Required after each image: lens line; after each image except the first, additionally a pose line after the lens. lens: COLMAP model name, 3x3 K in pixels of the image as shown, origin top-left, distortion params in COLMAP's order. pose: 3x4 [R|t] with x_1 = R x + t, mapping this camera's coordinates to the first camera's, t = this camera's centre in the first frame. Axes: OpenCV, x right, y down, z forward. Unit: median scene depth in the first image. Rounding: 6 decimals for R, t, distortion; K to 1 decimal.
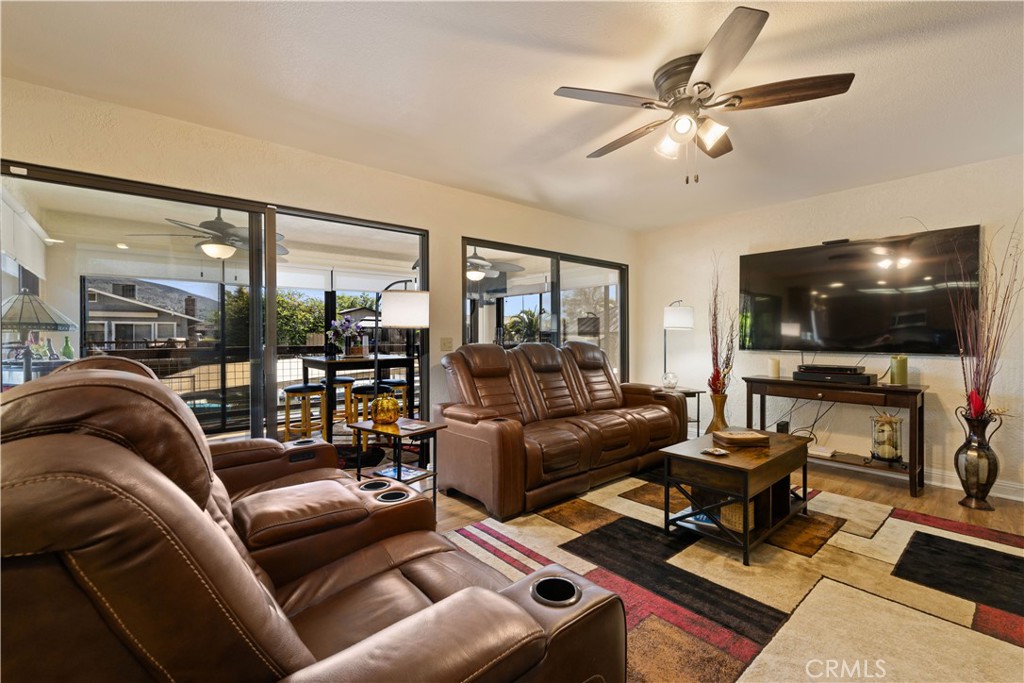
lens RADIAL K [[443.4, 0, 521.3], [0, 443.4, 338.4], [0, 0, 1]] dist [-0.000743, -0.000405]
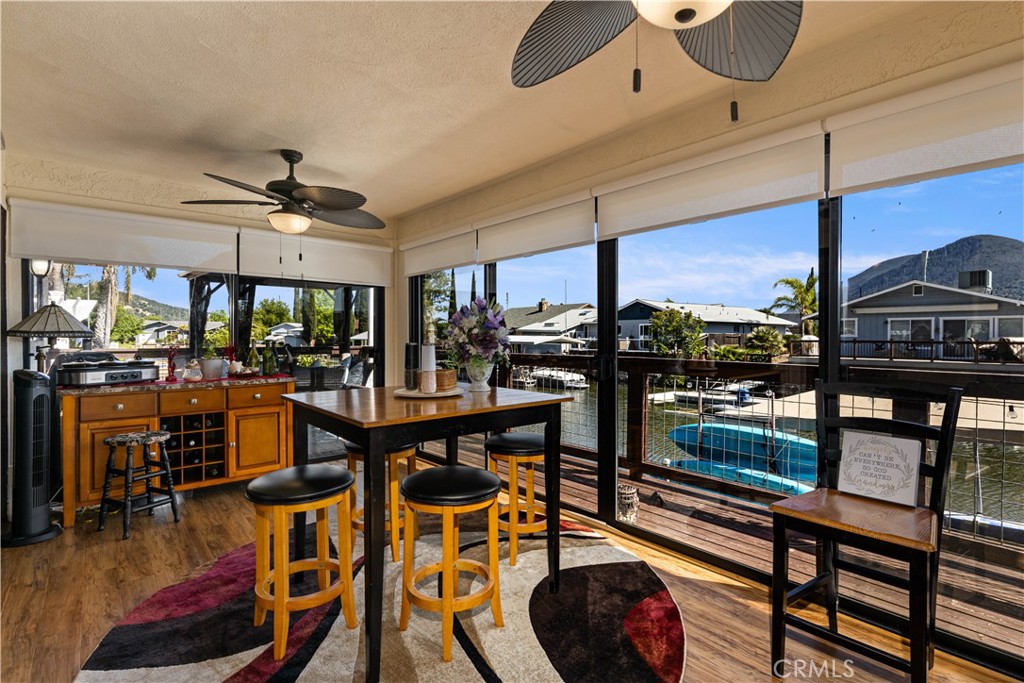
lens RADIAL K [[491.4, 0, 516.4], [0, 491.4, 337.8], [0, 0, 1]] dist [-0.003390, 0.000057]
pose [[-0.002093, 0.008573, -0.999961, 0.041467], [-0.005441, 0.999948, 0.008585, -0.016276], [0.999983, 0.005459, -0.002046, 1.043235]]
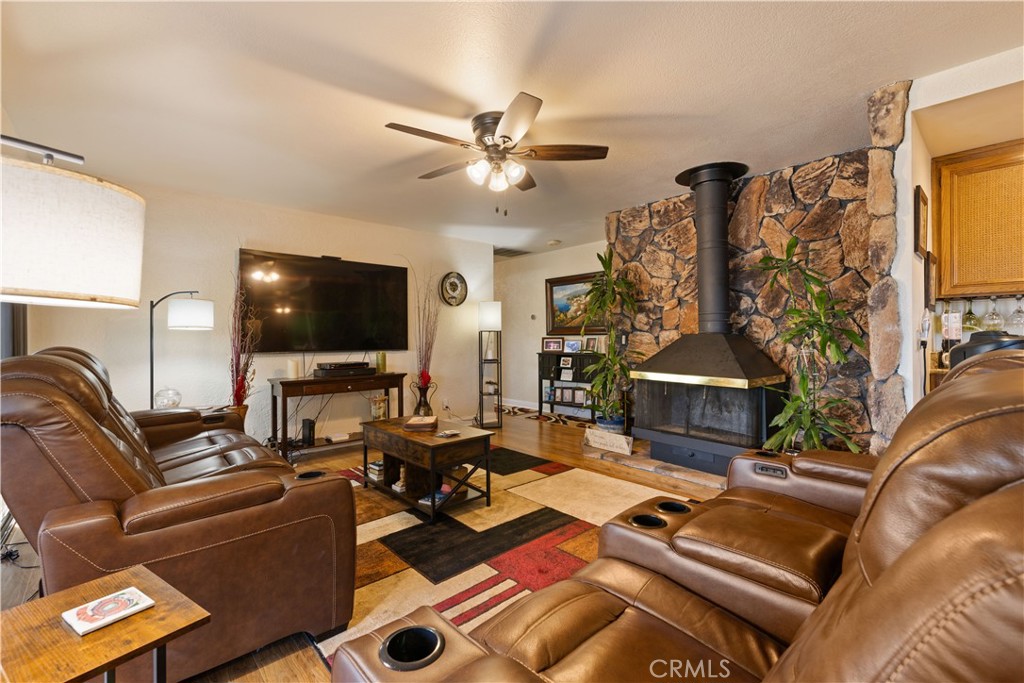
lens RADIAL K [[443.4, 0, 517.0], [0, 443.4, 337.7], [0, 0, 1]] dist [-0.000743, -0.000405]
pose [[-0.012459, -0.004776, 0.999911, -0.329282], [0.020346, 0.999780, 0.005029, -0.001096], [-0.999715, 0.020407, -0.012359, 0.364521]]
